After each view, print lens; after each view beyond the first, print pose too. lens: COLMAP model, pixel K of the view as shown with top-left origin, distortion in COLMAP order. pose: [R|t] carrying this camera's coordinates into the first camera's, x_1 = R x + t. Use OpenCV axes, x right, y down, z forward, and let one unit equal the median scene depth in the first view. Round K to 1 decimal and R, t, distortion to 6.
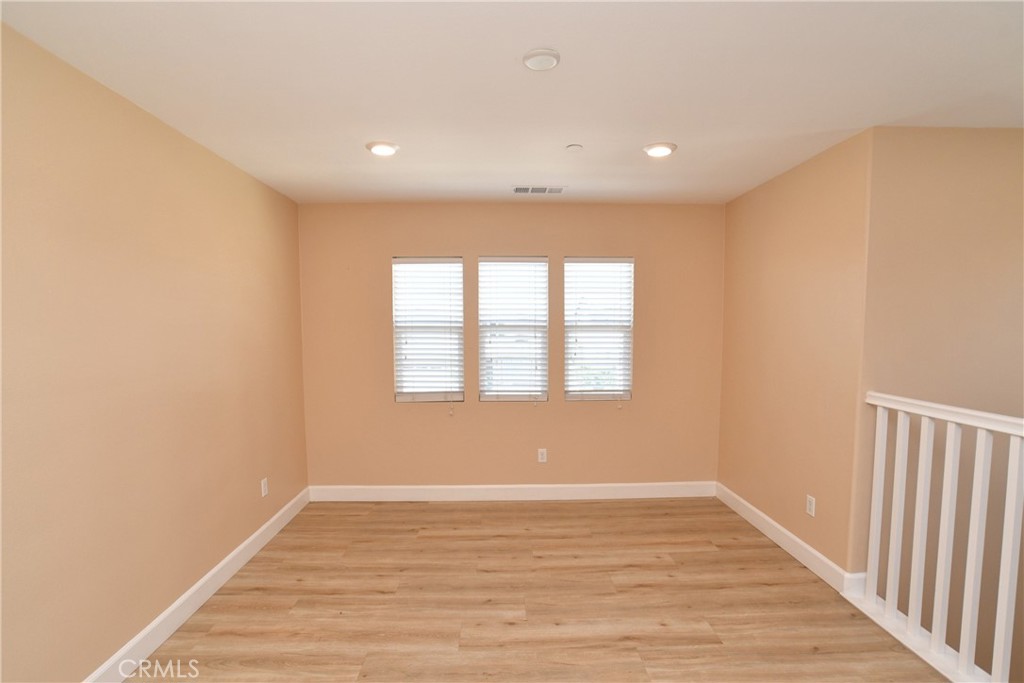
lens RADIAL K [[487.0, 0, 510.9], [0, 487.0, 363.1], [0, 0, 1]] dist [-0.077860, 0.039193]
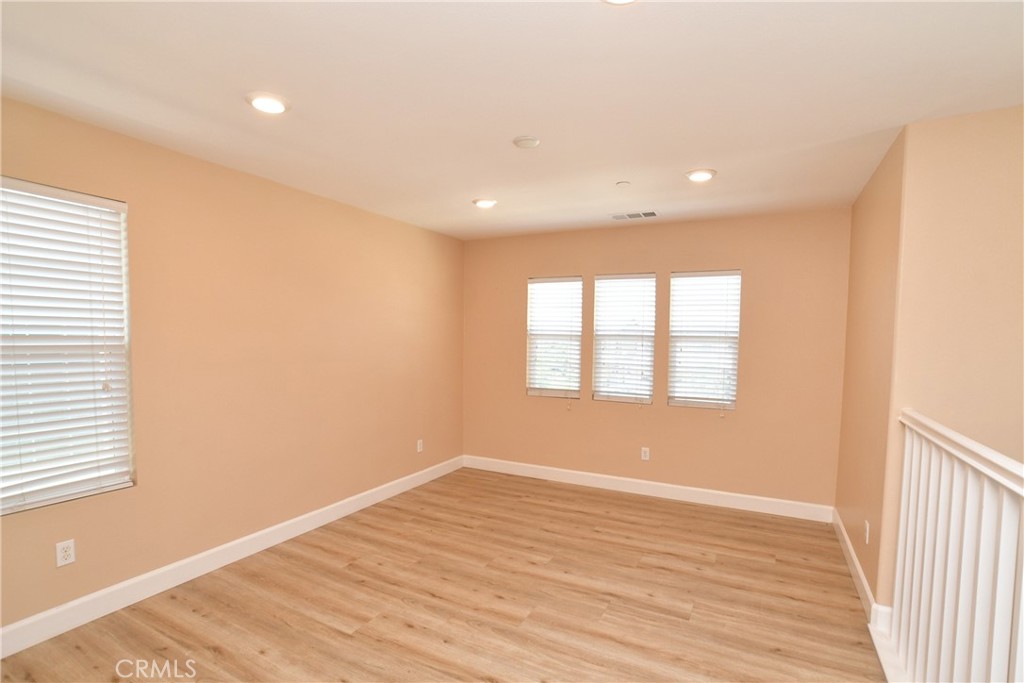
lens RADIAL K [[488.4, 0, 506.3], [0, 488.4, 362.0], [0, 0, 1]] dist [-0.080667, 0.038742]
pose [[0.872073, 0.041087, -0.487648, 0.352507], [-0.050774, 0.998688, -0.006655, 0.007544], [0.486735, 0.030563, 0.873015, -0.124737]]
